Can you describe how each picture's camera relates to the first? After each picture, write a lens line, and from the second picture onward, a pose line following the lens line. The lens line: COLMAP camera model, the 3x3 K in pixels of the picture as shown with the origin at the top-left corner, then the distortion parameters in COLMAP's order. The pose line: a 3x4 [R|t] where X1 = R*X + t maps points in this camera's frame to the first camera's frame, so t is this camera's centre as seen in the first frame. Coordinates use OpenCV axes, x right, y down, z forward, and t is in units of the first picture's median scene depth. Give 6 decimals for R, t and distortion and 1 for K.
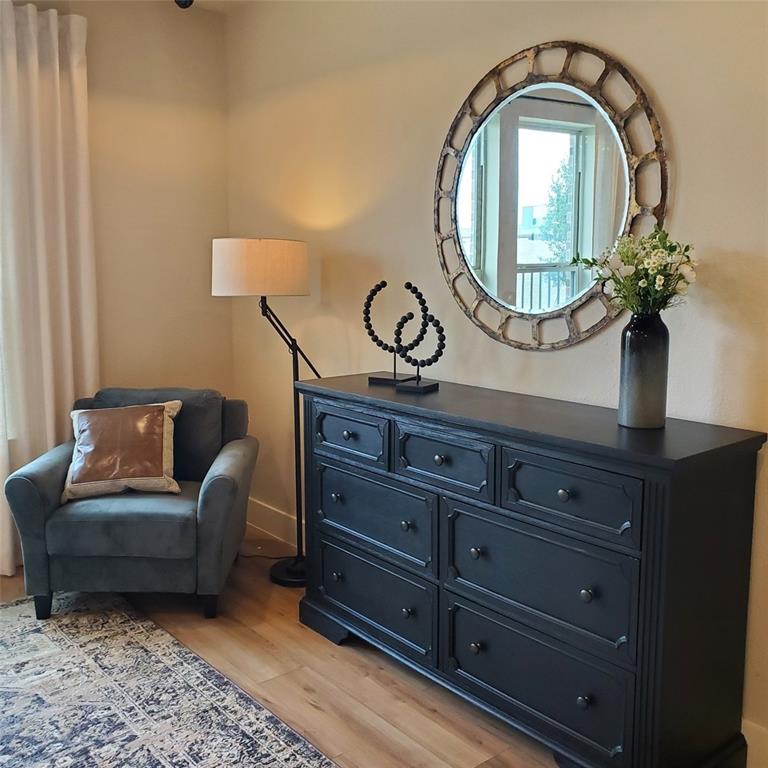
lens RADIAL K [[814.0, 0, 383.5], [0, 814.0, 385.7], [0, 0, 1]] dist [0.028597, 0.000000]
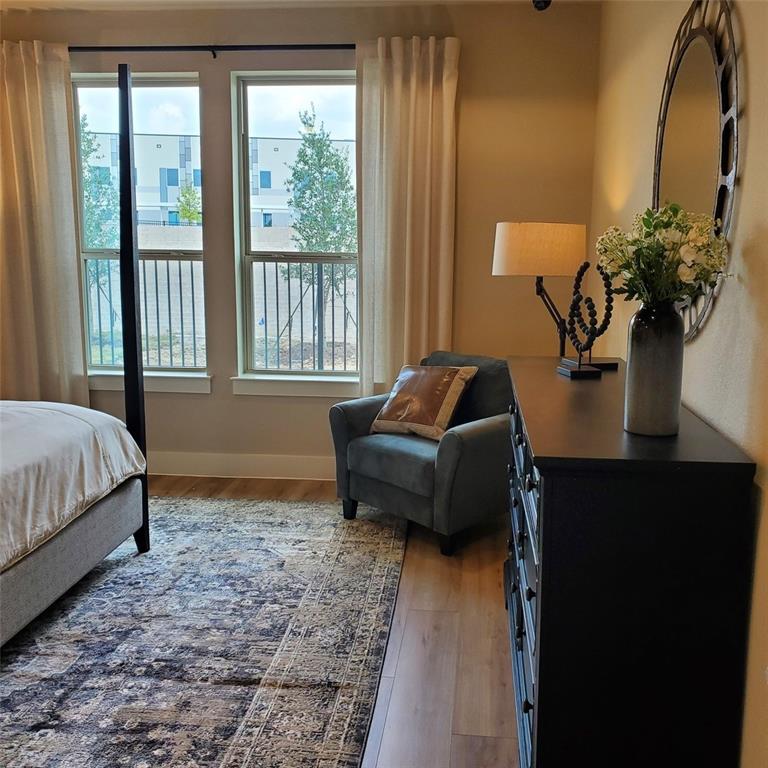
lens RADIAL K [[814.0, 0, 403.5], [0, 814.0, 376.2], [0, 0, 1]] dist [0.028597, 0.000000]
pose [[0.697919, 0.120848, -0.705907, 0.541969], [-0.111034, 0.992001, 0.060049, -0.028041], [0.707517, 0.036470, 0.705755, 0.144703]]
